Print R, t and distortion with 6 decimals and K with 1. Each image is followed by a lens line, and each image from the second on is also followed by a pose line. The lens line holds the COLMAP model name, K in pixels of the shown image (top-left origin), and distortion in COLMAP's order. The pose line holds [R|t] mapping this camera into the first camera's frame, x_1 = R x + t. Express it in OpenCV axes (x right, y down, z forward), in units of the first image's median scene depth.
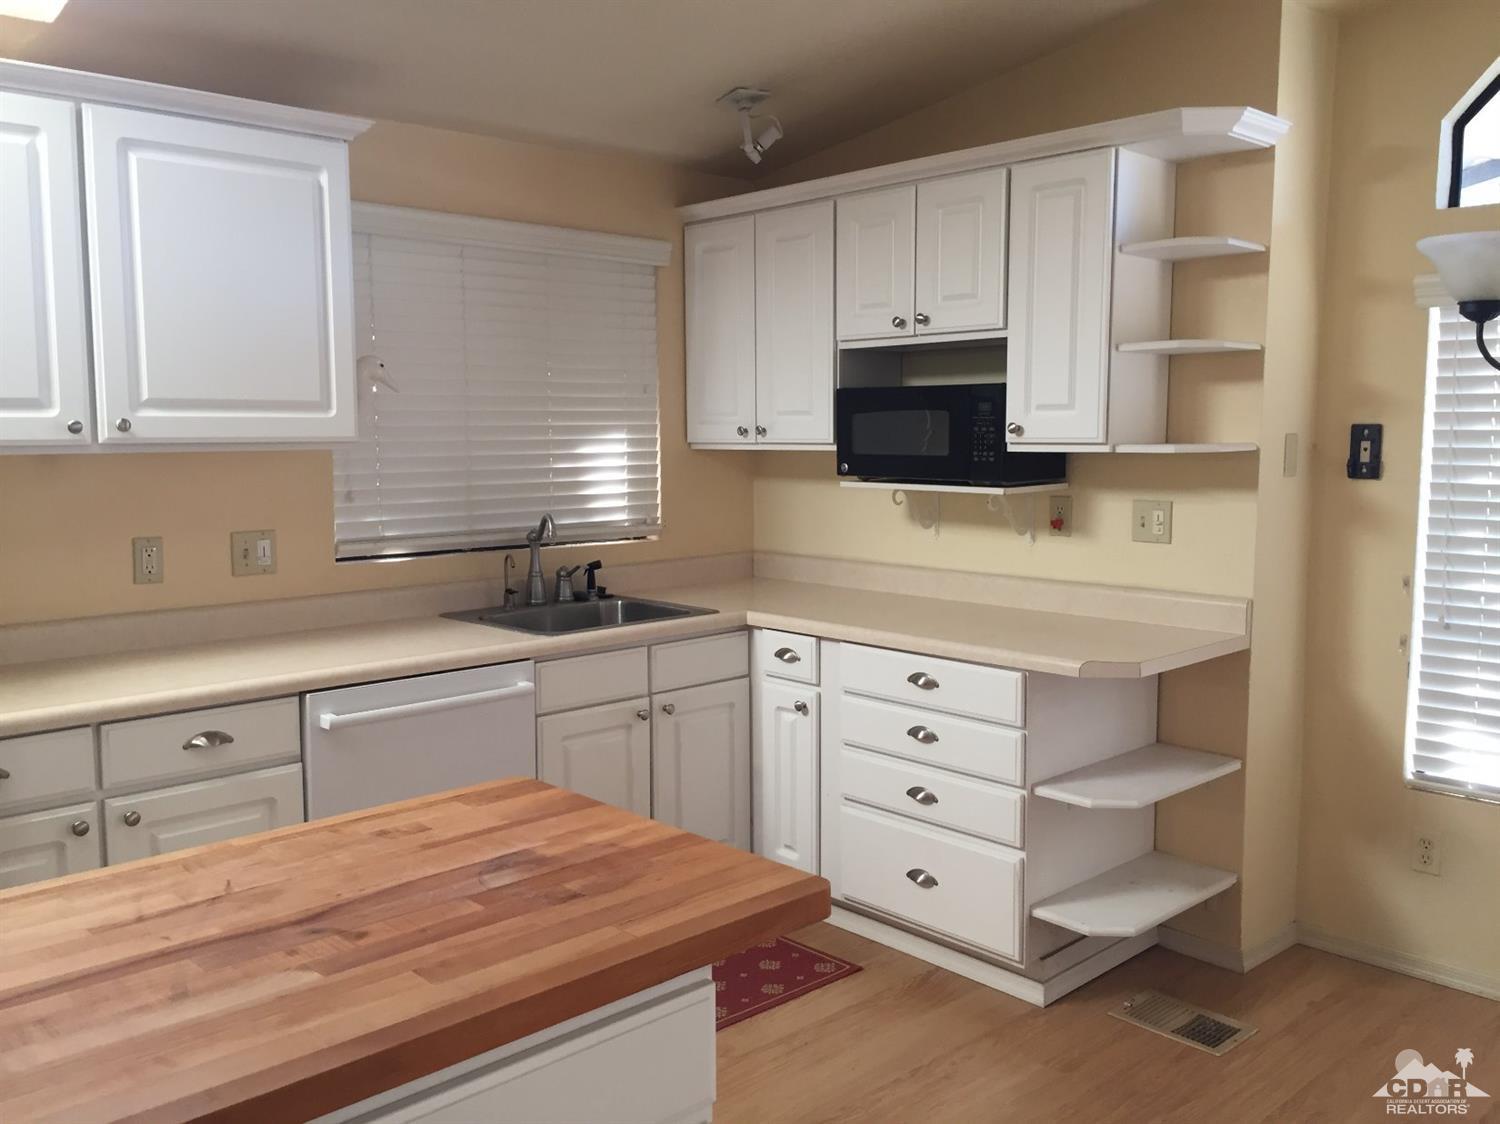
lens RADIAL K [[1303.0, 0, 747.7], [0, 1303.0, 560.8], [0, 0, 1]] dist [0.061198, -0.052315]
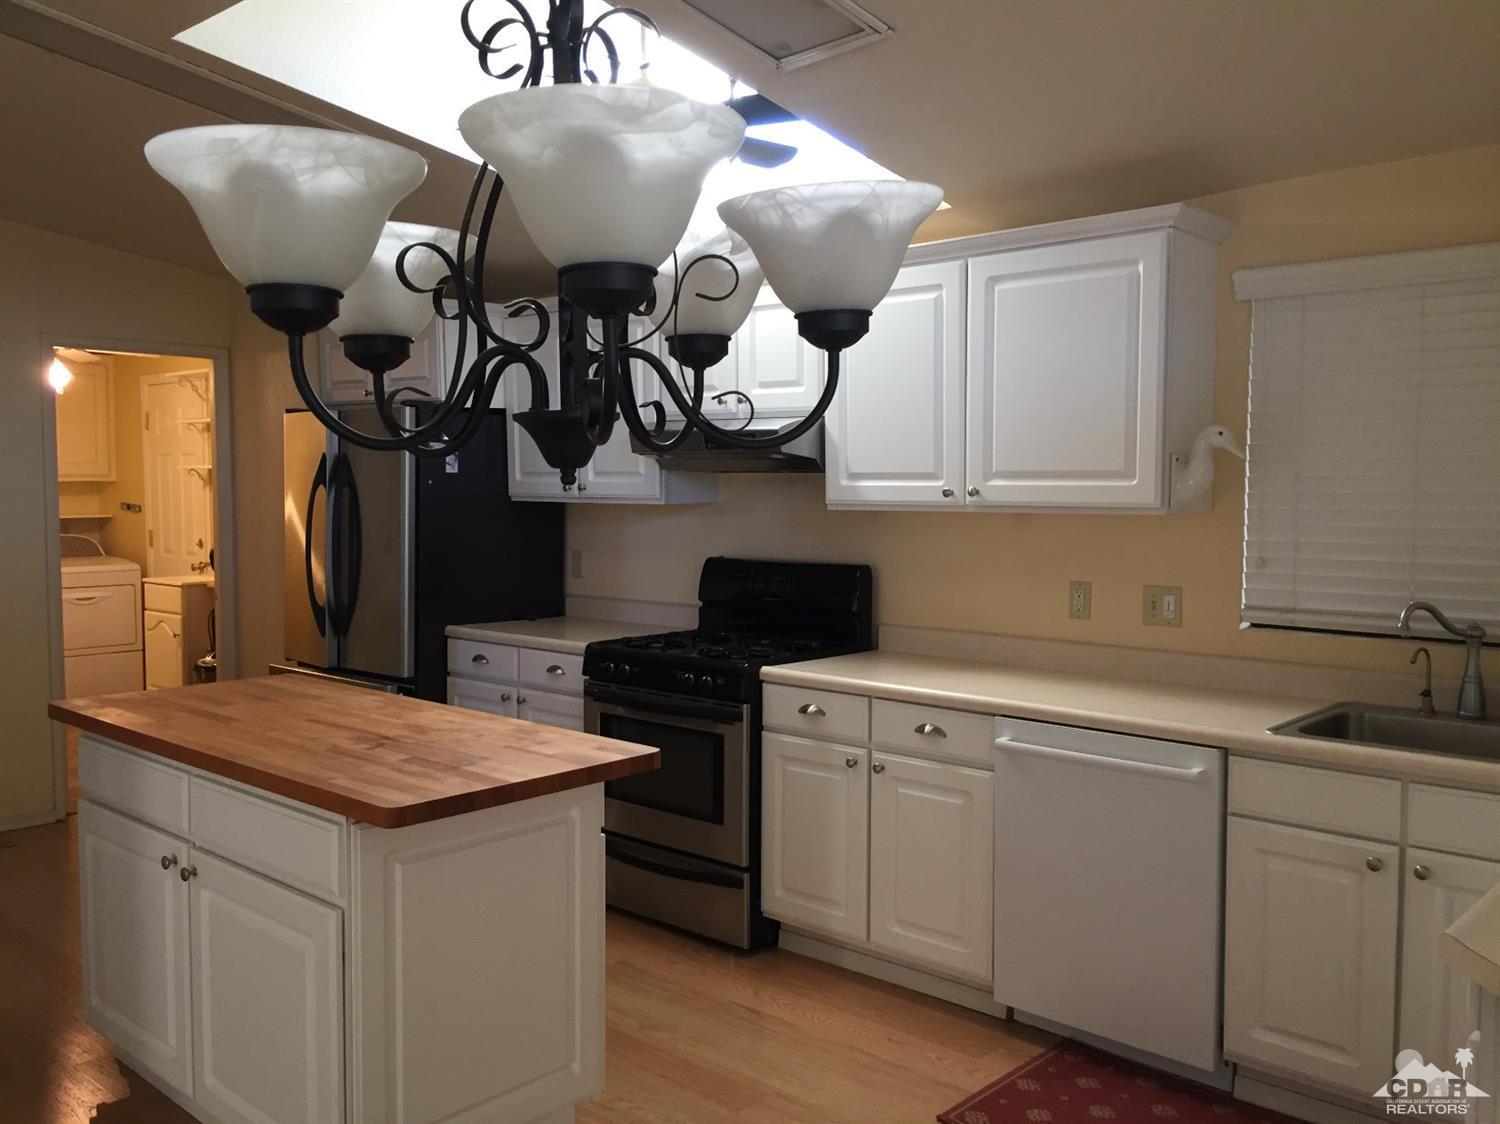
lens RADIAL K [[1303.0, 0, 754.2], [0, 1303.0, 560.2], [0, 0, 1]] dist [0.061198, -0.052315]
pose [[0.061766, 0.063688, -0.996057, 0.705229], [-0.105365, 0.992802, 0.056946, -0.071659], [0.992514, 0.101432, 0.068032, 0.584624]]
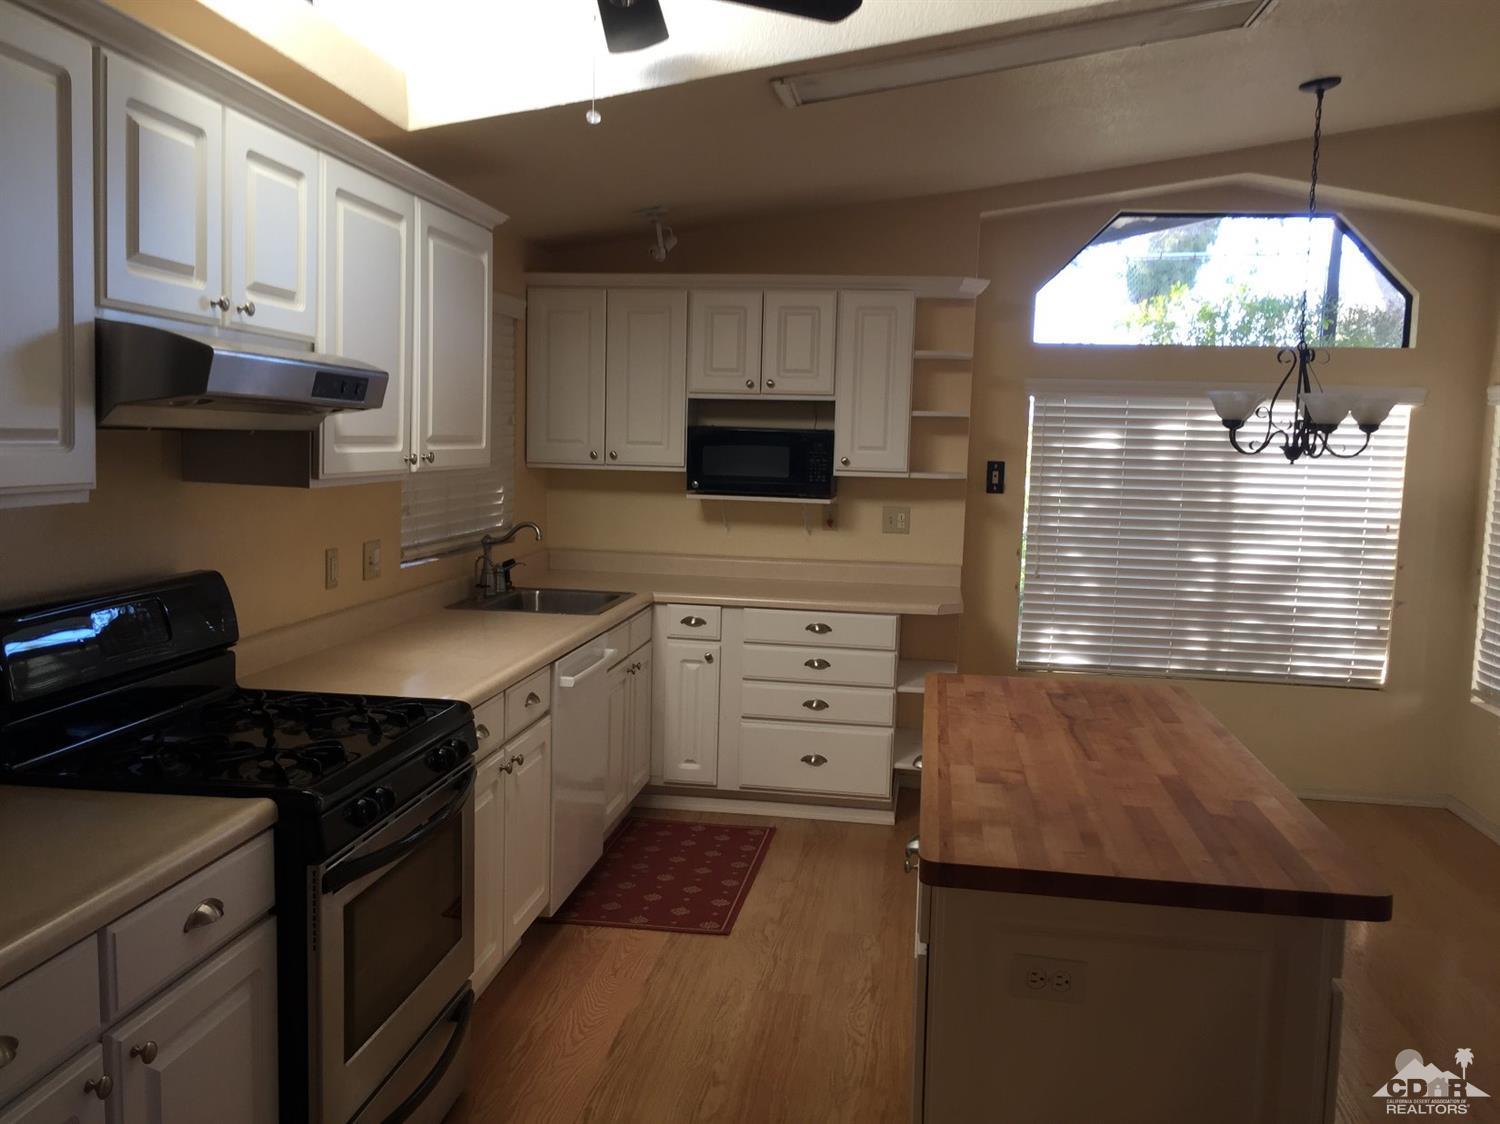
lens RADIAL K [[1303.0, 0, 758.3], [0, 1303.0, 557.7], [0, 0, 1]] dist [0.061198, -0.052315]
pose [[0.774988, -0.035218, 0.630994, -0.851647], [0.033938, 0.999325, 0.014092, -0.013013], [-0.631064, 0.010493, 0.775660, -0.123584]]
